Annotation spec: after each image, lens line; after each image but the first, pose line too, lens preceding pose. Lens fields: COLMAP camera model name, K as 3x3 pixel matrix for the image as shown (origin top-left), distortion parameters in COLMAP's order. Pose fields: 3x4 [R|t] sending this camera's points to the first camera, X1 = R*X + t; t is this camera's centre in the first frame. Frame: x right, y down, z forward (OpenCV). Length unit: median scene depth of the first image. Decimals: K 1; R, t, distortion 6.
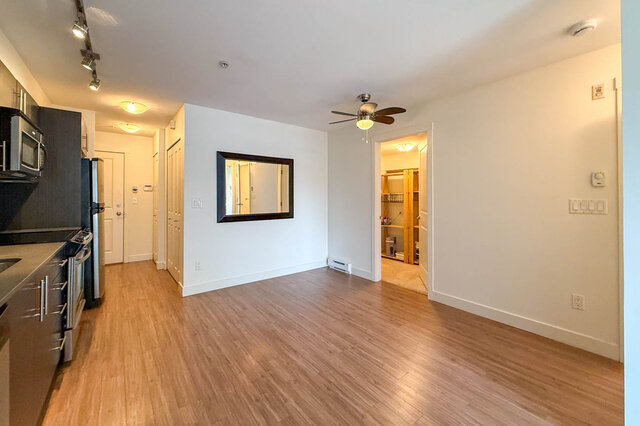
lens RADIAL K [[262.6, 0, 319.3], [0, 262.6, 193.7], [0, 0, 1]] dist [0.001510, 0.000214]
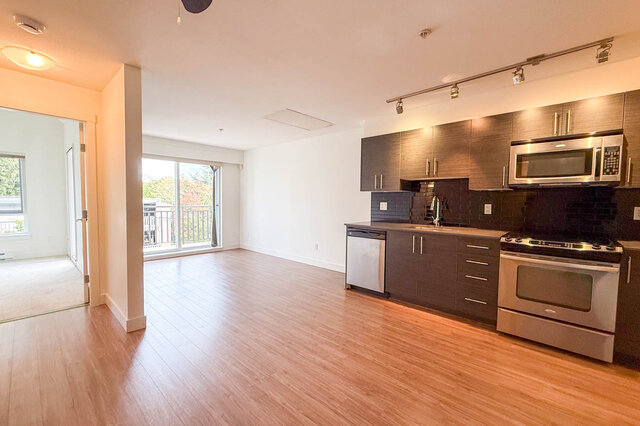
lens RADIAL K [[268.6, 0, 341.7], [0, 268.6, 216.4], [0, 0, 1]] dist [0.000836, -0.000033]
pose [[-0.979229, -0.006319, -0.202657, 0.037597], [-0.014961, 0.999041, 0.041140, 0.029108], [0.202202, 0.043317, -0.978385, 1.486343]]
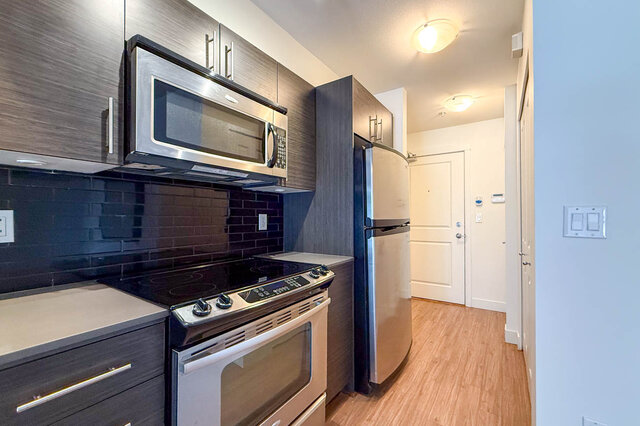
lens RADIAL K [[263.1, 0, 336.9], [0, 263.1, 215.7], [0, 0, 1]] dist [0.000763, 0.000096]
pose [[0.338229, -0.007476, -0.941034, -0.346159], [0.016069, 0.999869, -0.002168, 0.029548], [0.940926, -0.014389, 0.338305, 0.785747]]
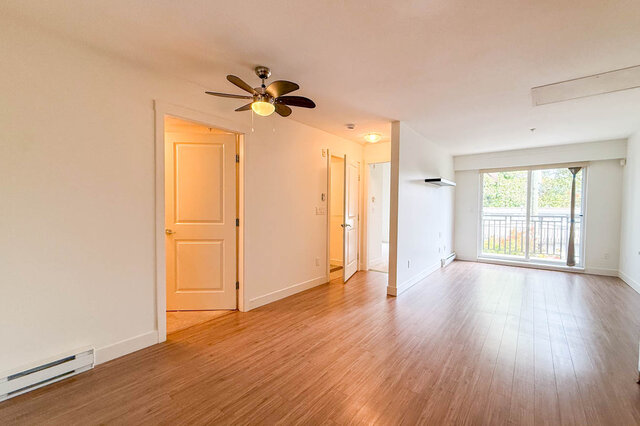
lens RADIAL K [[268.6, 0, 341.7], [0, 268.6, 216.4], [0, 0, 1]] dist [0.000836, -0.000033]
pose [[-0.283728, -0.036263, 0.958219, -0.701462], [-0.019415, 0.999297, 0.032069, 0.021903], [-0.958708, -0.009505, -0.284232, 1.106036]]
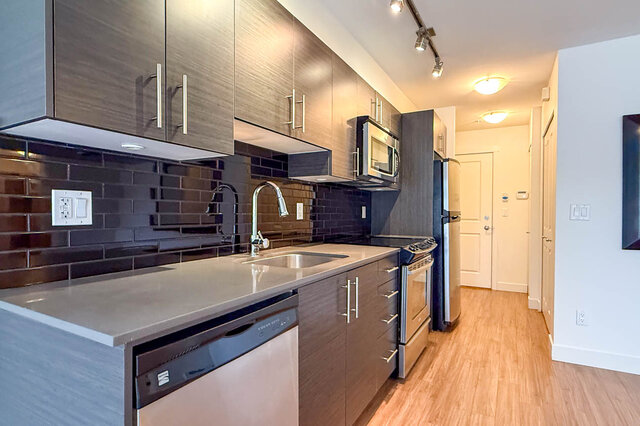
lens RADIAL K [[342.1, 0, 320.0], [0, 342.1, 215.9], [0, 0, 1]] dist [-0.000684, 0.000187]
pose [[0.391198, 0.012326, -0.920224, 0.018865], [0.005145, 0.999865, 0.015580, 0.035250], [0.920292, -0.010830, 0.391082, 0.195785]]
